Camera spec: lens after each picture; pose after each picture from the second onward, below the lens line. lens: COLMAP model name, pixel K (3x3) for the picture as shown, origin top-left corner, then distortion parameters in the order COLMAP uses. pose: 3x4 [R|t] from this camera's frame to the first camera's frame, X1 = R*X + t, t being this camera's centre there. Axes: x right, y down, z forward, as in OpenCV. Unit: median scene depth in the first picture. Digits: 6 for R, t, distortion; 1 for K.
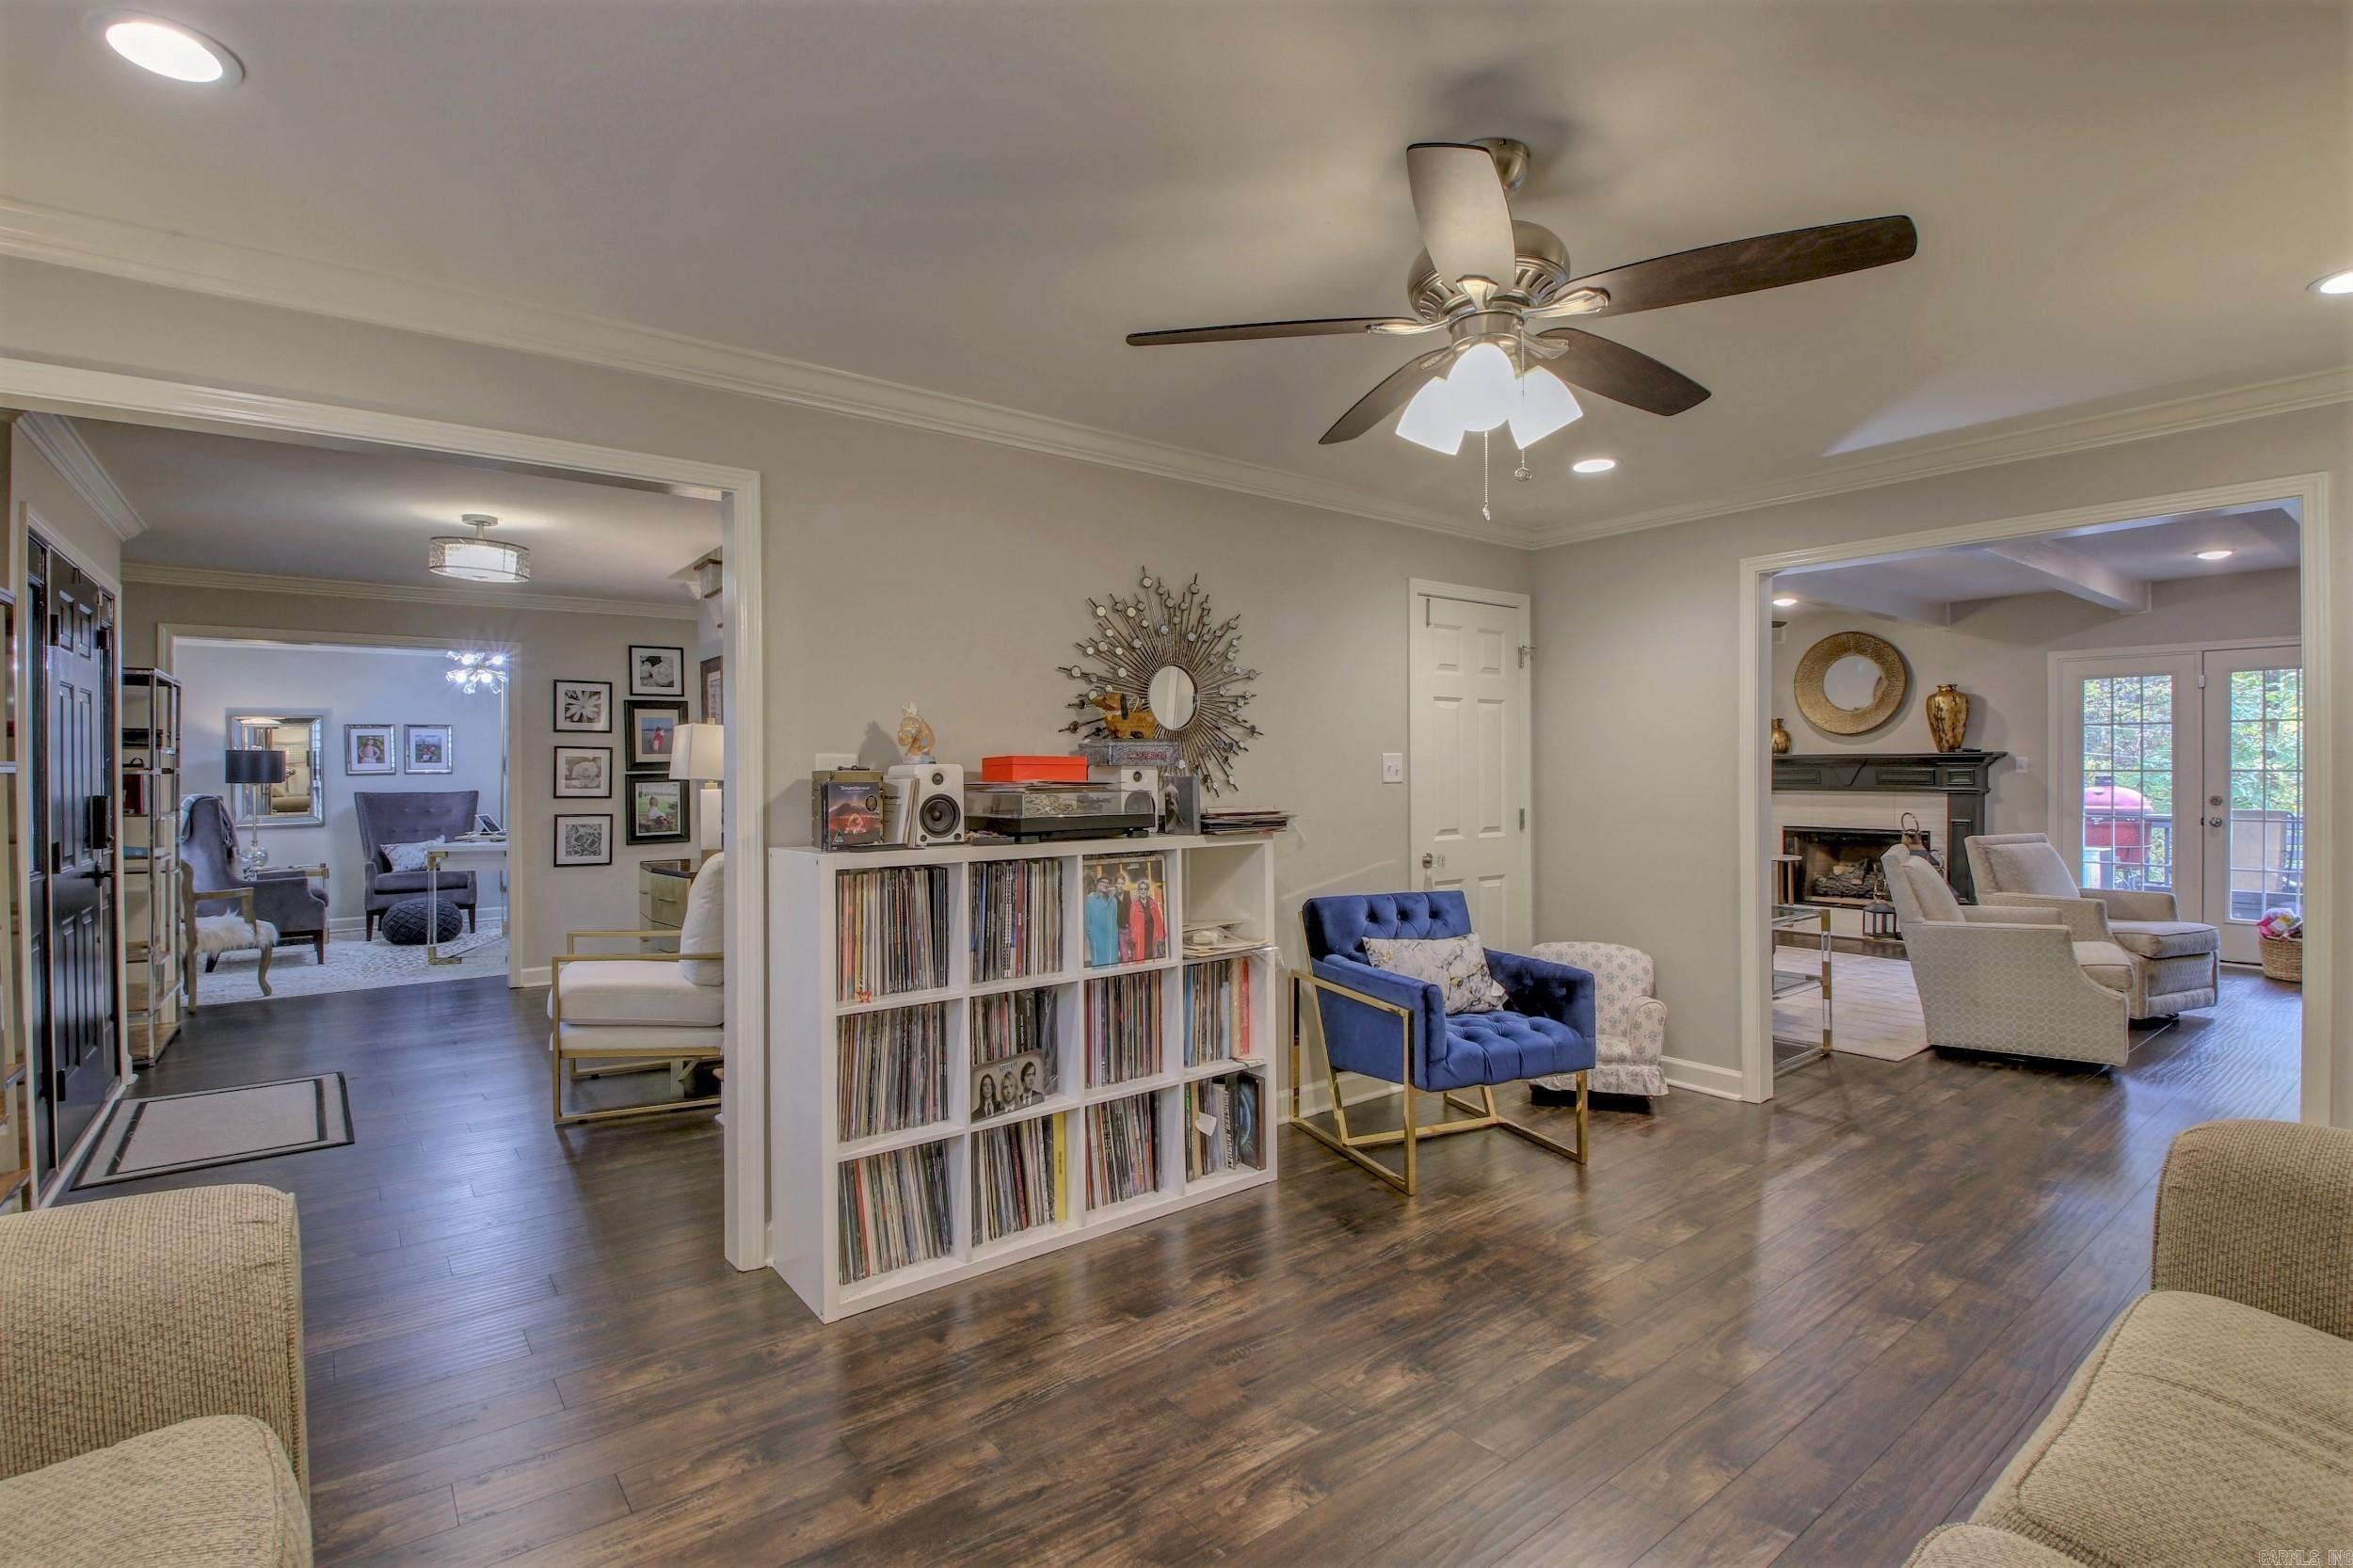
lens RADIAL K [[1099.4, 0, 1188.6], [0, 1099.4, 772.2], [0, 0, 1]] dist [-0.038202, -0.001758]
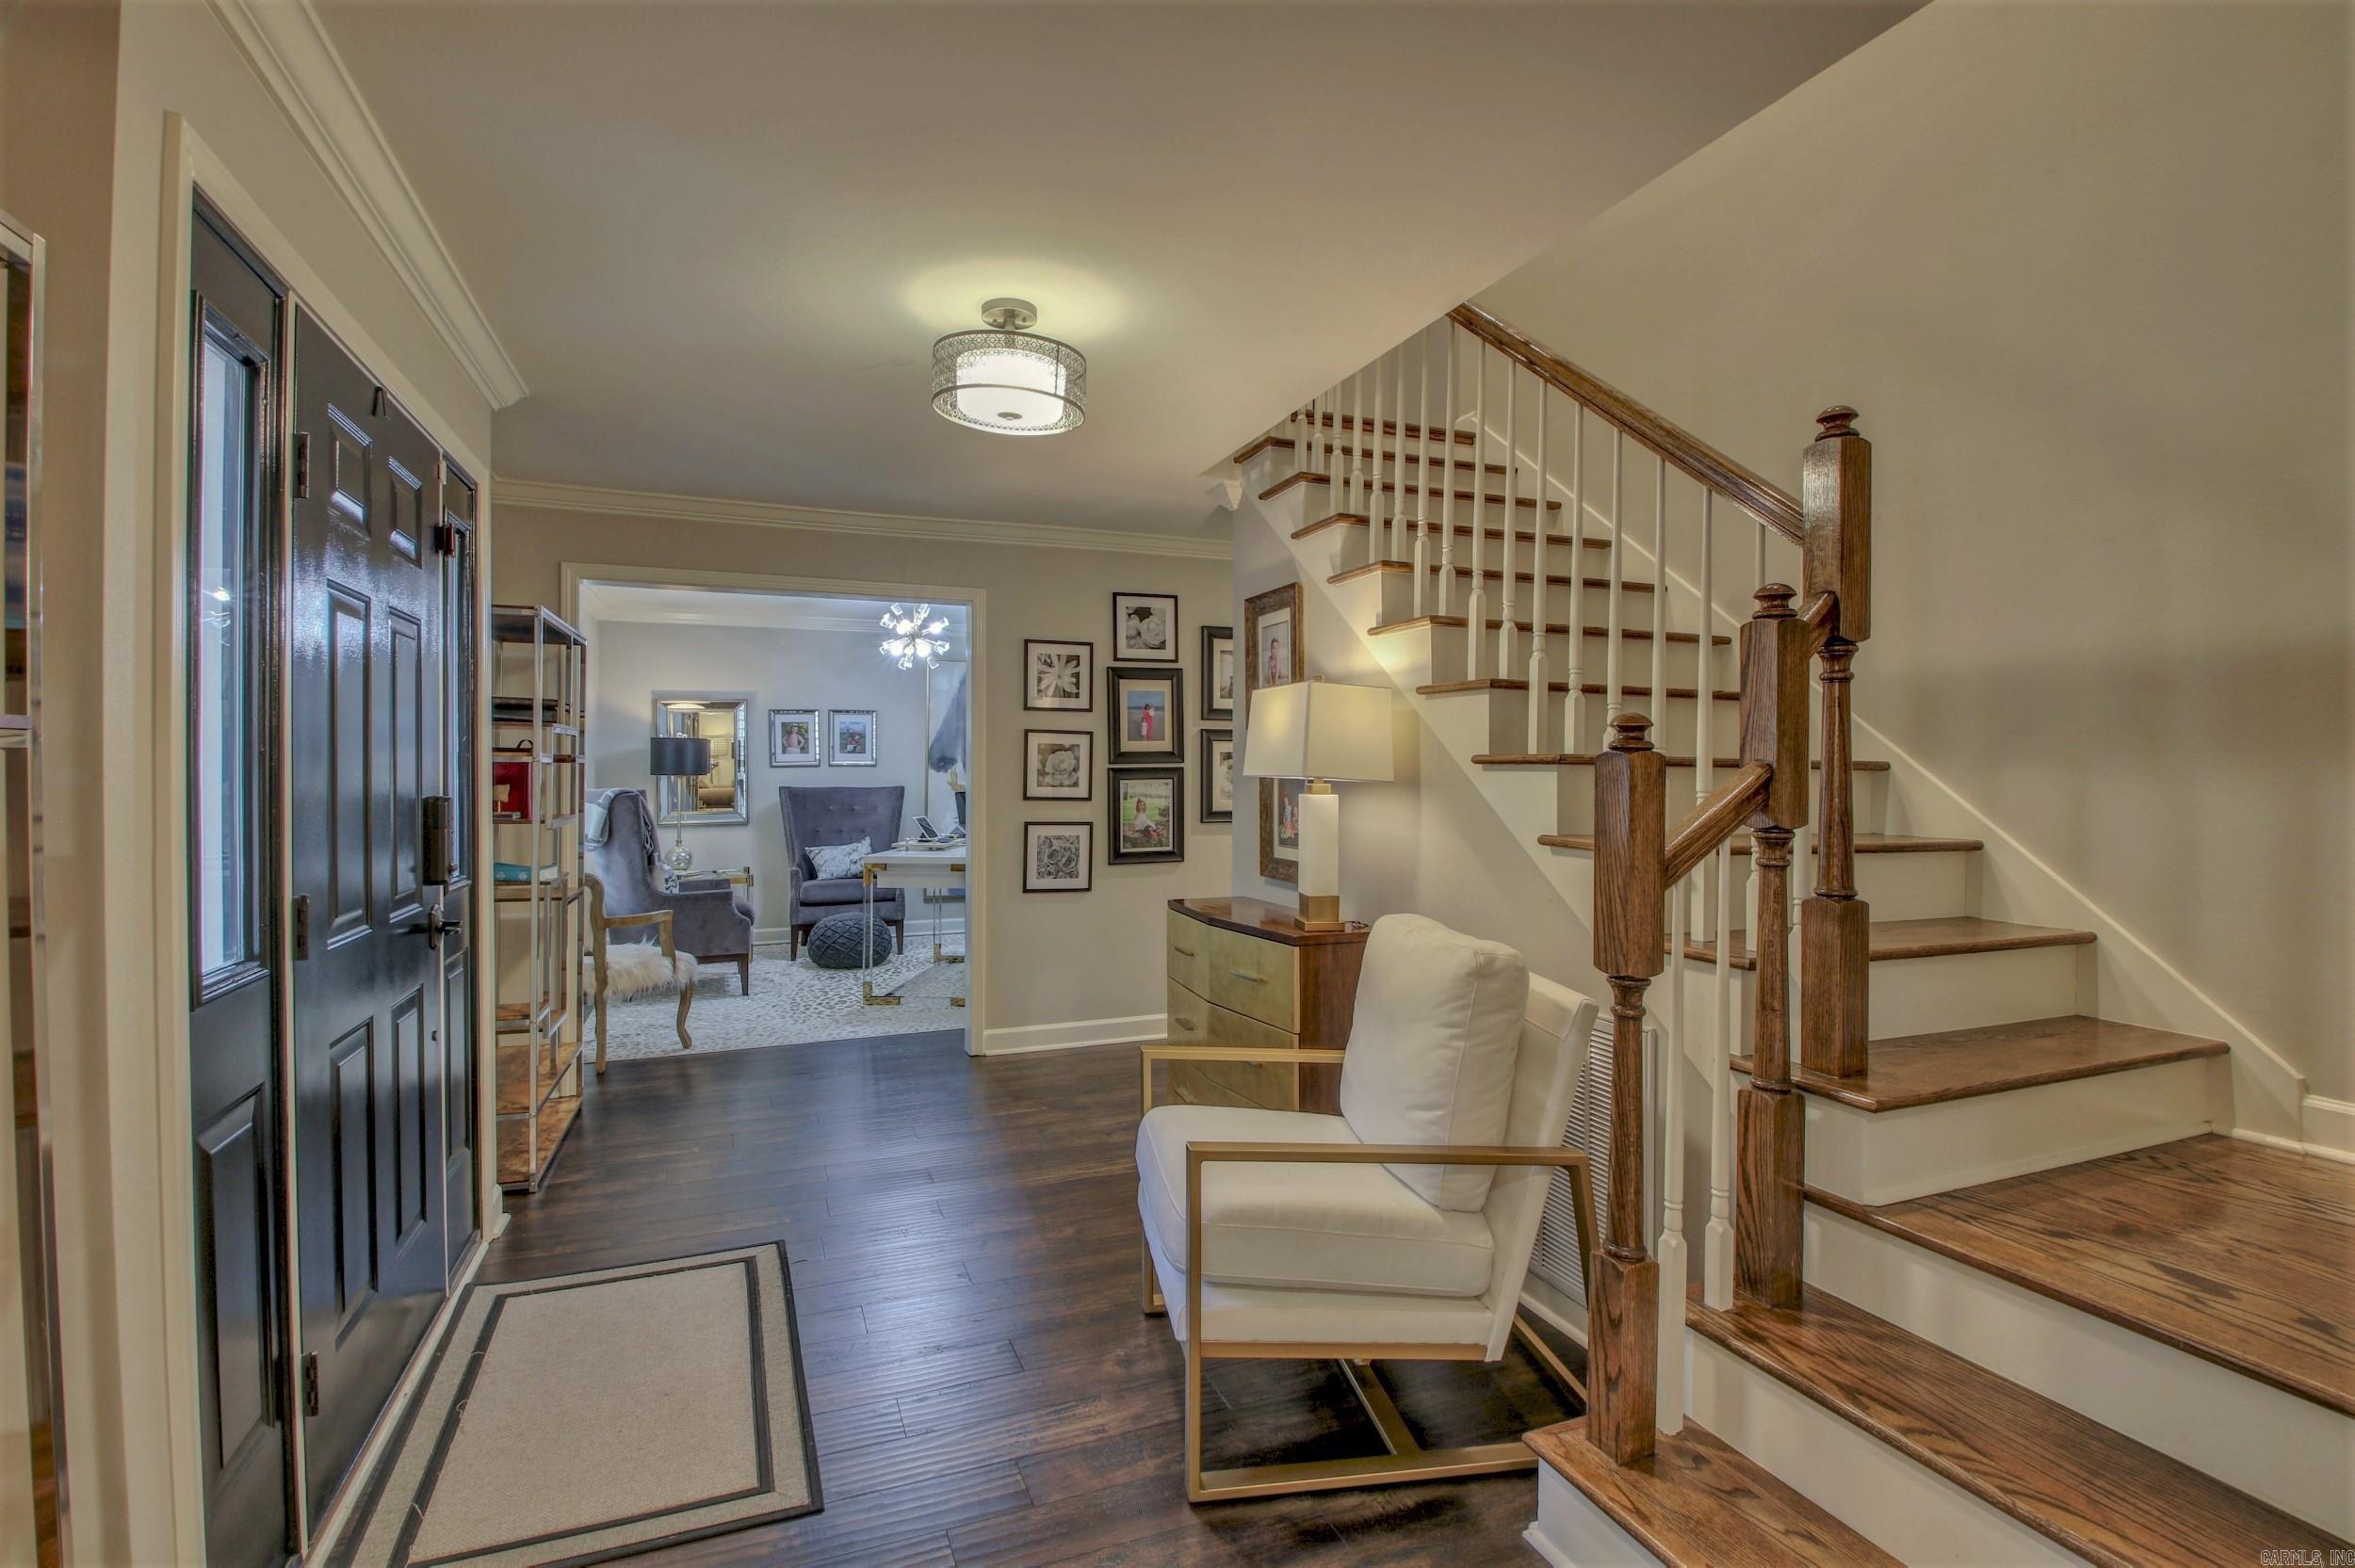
lens RADIAL K [[1100.2, 0, 1175.1], [0, 1100.2, 779.0], [0, 0, 1]] dist [-0.038202, -0.001758]
pose [[0.954919, 0.010450, -0.296682, -0.245352], [-0.008119, 0.999926, 0.009090, 0.002029], [0.296755, -0.006271, 0.954933, 0.293114]]
